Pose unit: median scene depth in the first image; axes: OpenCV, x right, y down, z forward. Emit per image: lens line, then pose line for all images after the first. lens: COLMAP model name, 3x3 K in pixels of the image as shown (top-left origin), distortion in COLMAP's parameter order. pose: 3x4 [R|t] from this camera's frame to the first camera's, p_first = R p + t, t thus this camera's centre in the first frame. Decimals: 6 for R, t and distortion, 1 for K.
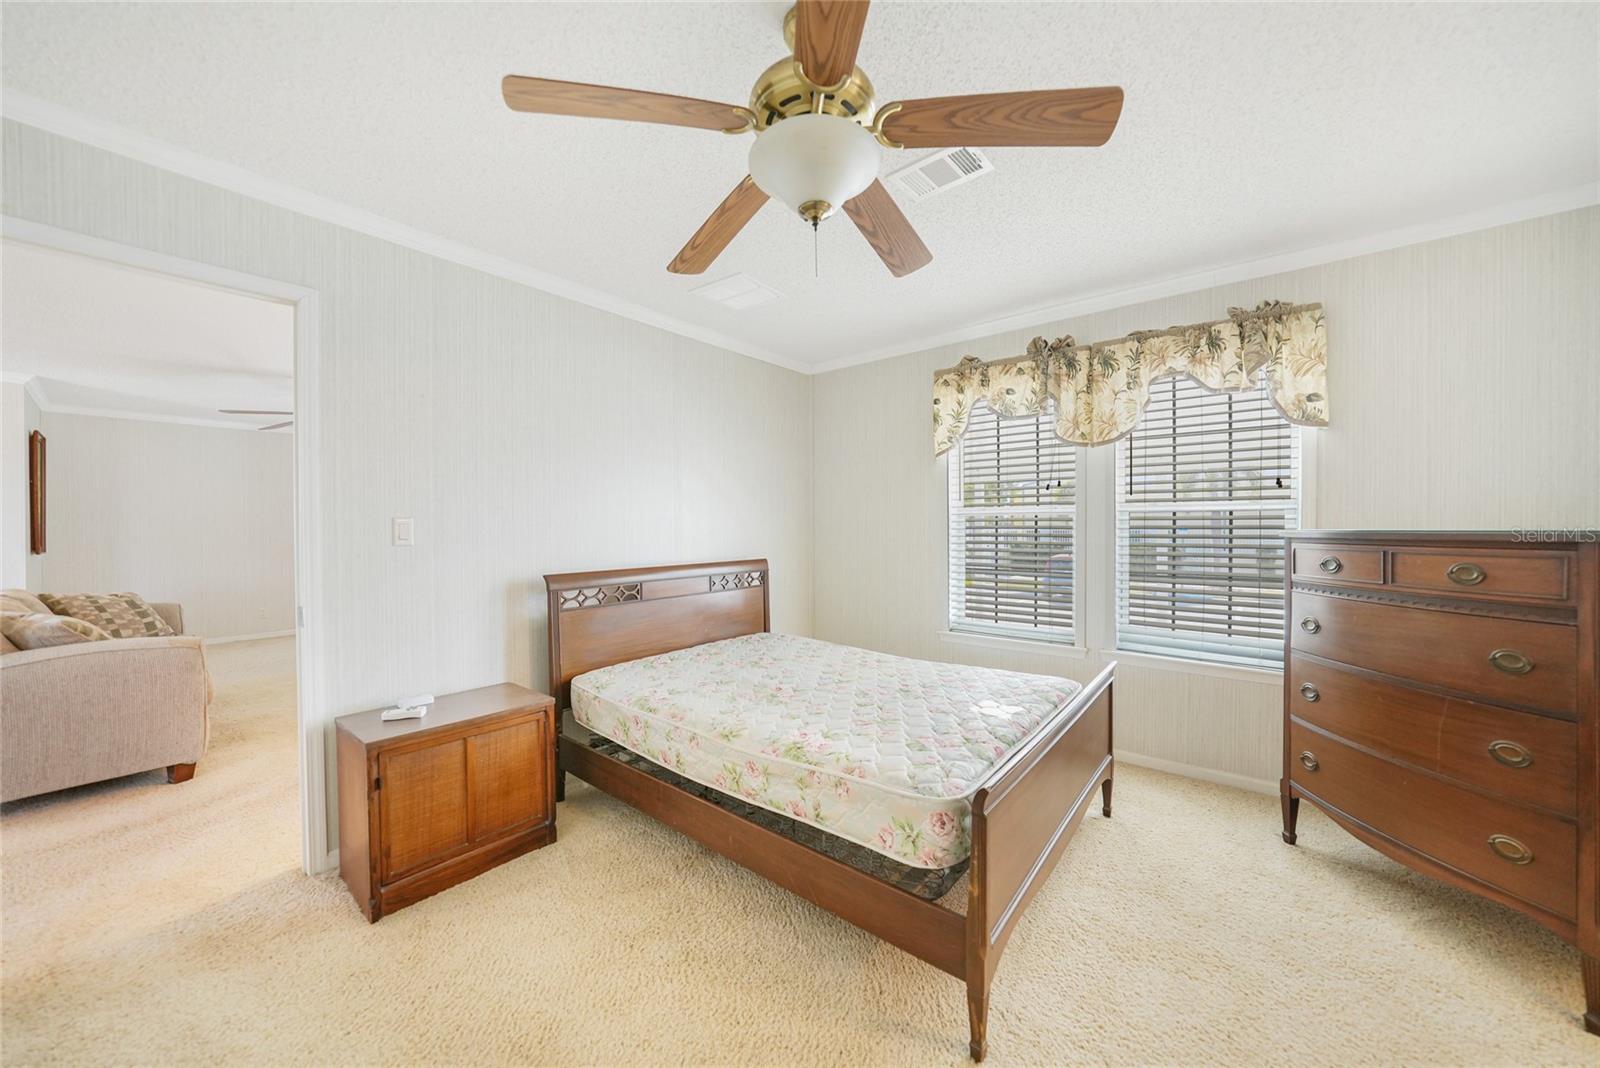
lens RADIAL K [[571.7, 0, 803.8], [0, 571.7, 528.8], [0, 0, 1]] dist [-0.013937, 0.000120]
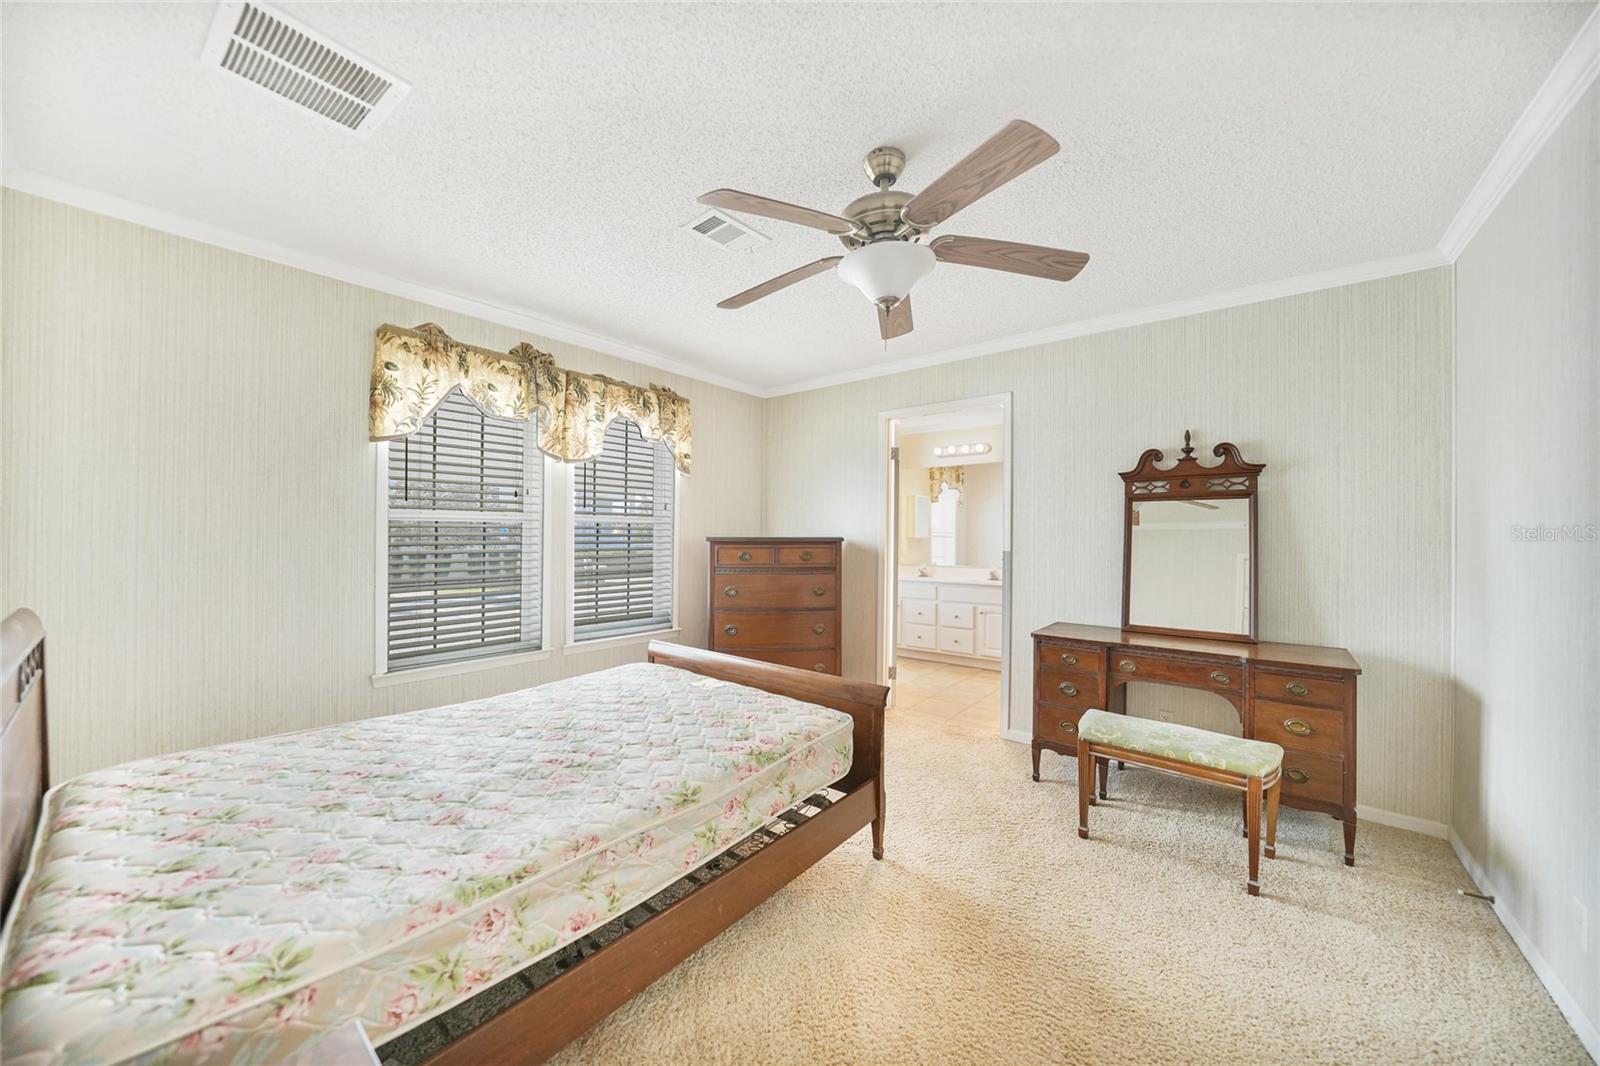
lens RADIAL K [[571.7, 0, 803.8], [0, 571.7, 527.8], [0, 0, 1]] dist [-0.013937, 0.000120]
pose [[-0.020701, 0.014967, 0.999674, -0.667161], [0.002050, 0.999886, -0.014928, 0.000511], [-0.999784, 0.001741, -0.020729, 0.614898]]
